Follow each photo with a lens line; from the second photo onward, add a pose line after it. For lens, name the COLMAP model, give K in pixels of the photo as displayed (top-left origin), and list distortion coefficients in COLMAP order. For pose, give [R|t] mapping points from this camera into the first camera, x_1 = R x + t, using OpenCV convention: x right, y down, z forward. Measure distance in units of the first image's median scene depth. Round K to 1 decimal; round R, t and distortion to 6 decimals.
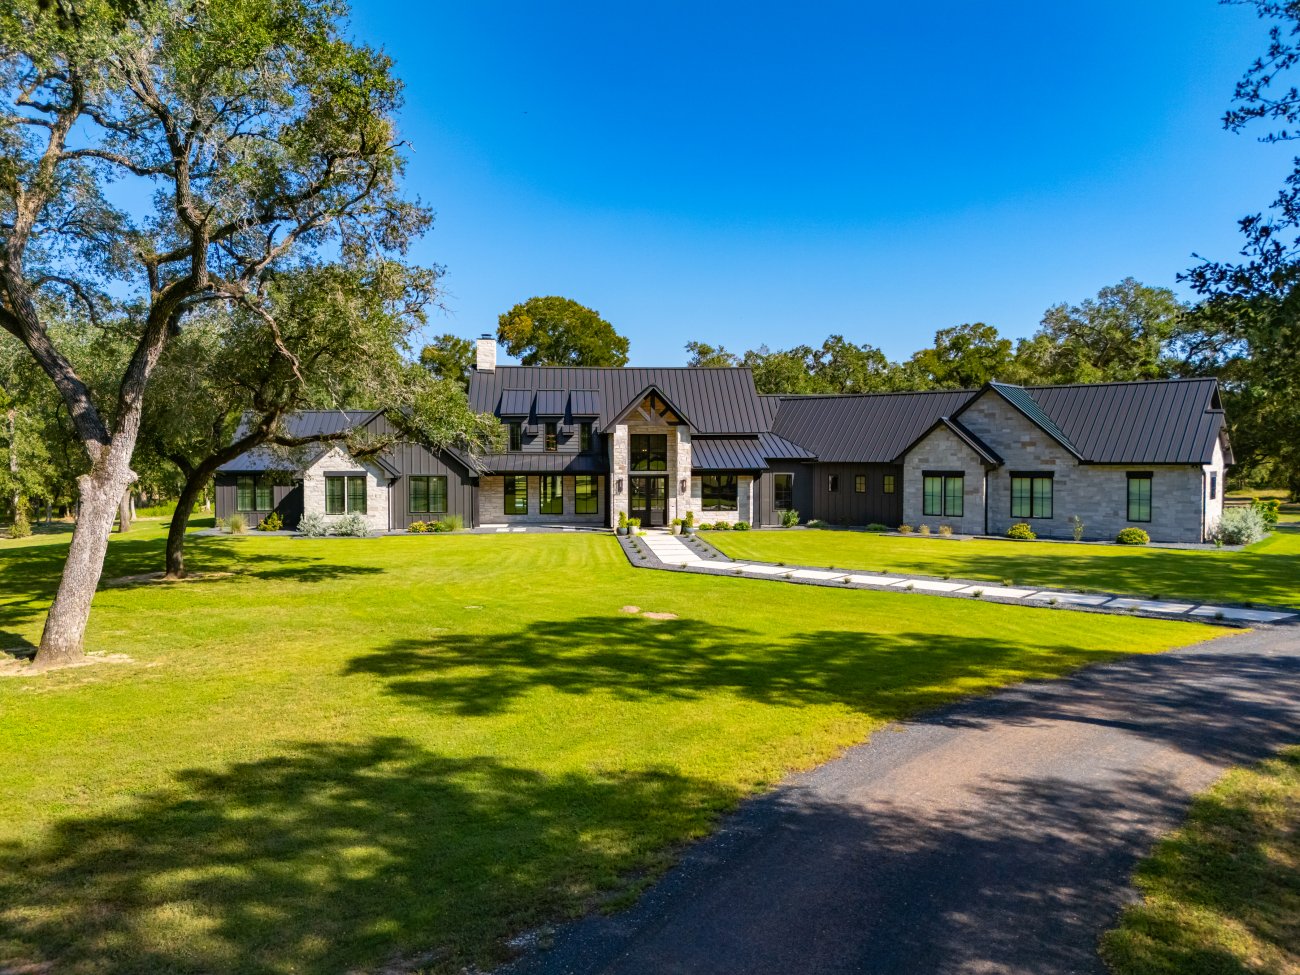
lens RADIAL K [[960.8, 0, 645.5], [0, 960.8, 459.2], [0, 0, 1]] dist [0.041648, -0.069401]
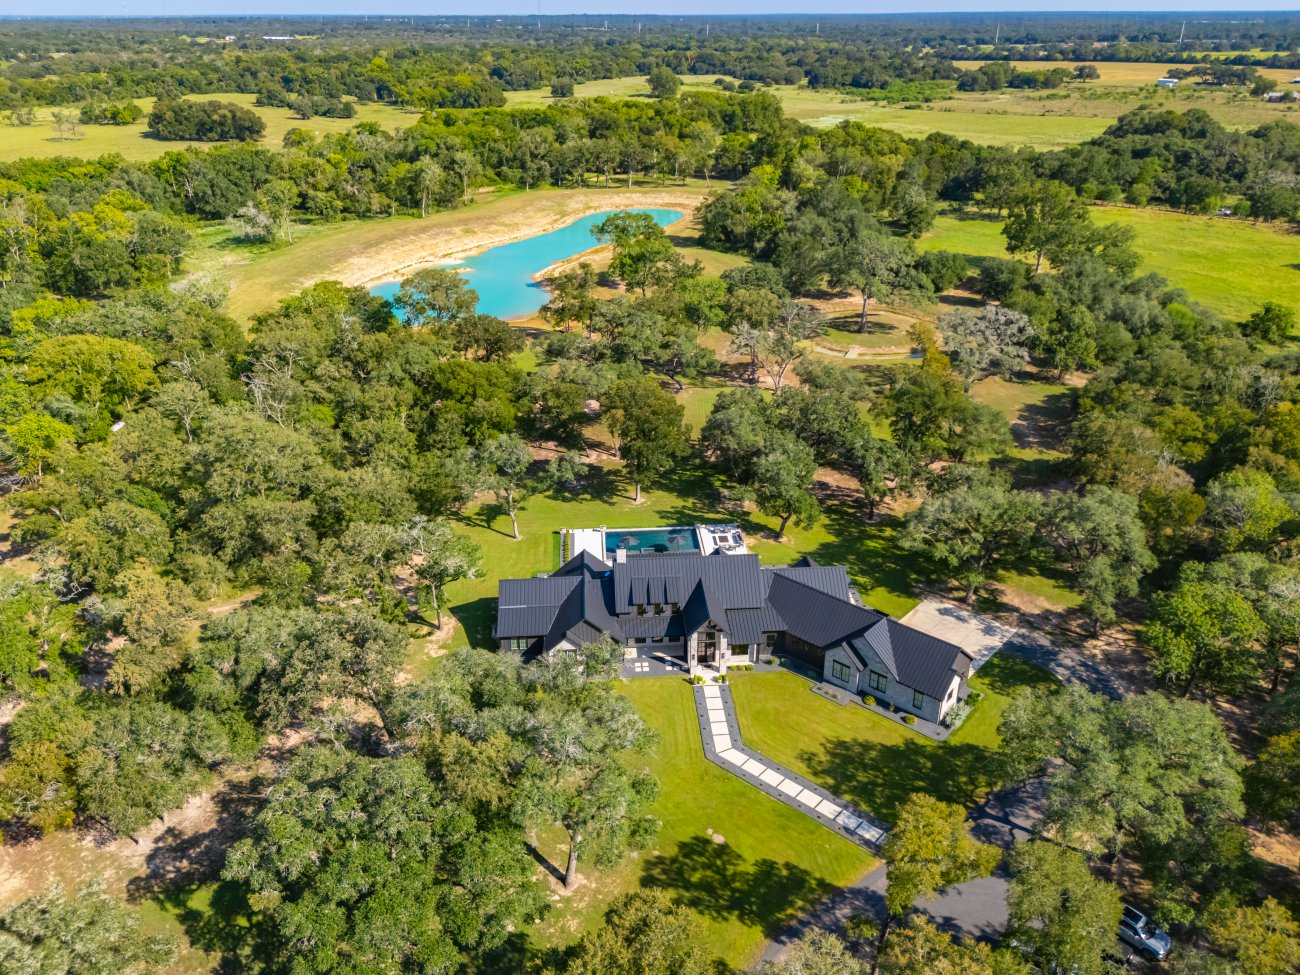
lens RADIAL K [[982.7, 0, 650.0], [0, 982.7, 487.5], [0, 0, 1]] dist [0.059037, -0.063456]
pose [[0.999369, 0.009334, -0.034281, -0.050785], [0.005157, 0.916546, 0.399896, -1.192605], [0.035153, -0.399820, 0.915919, -0.865151]]
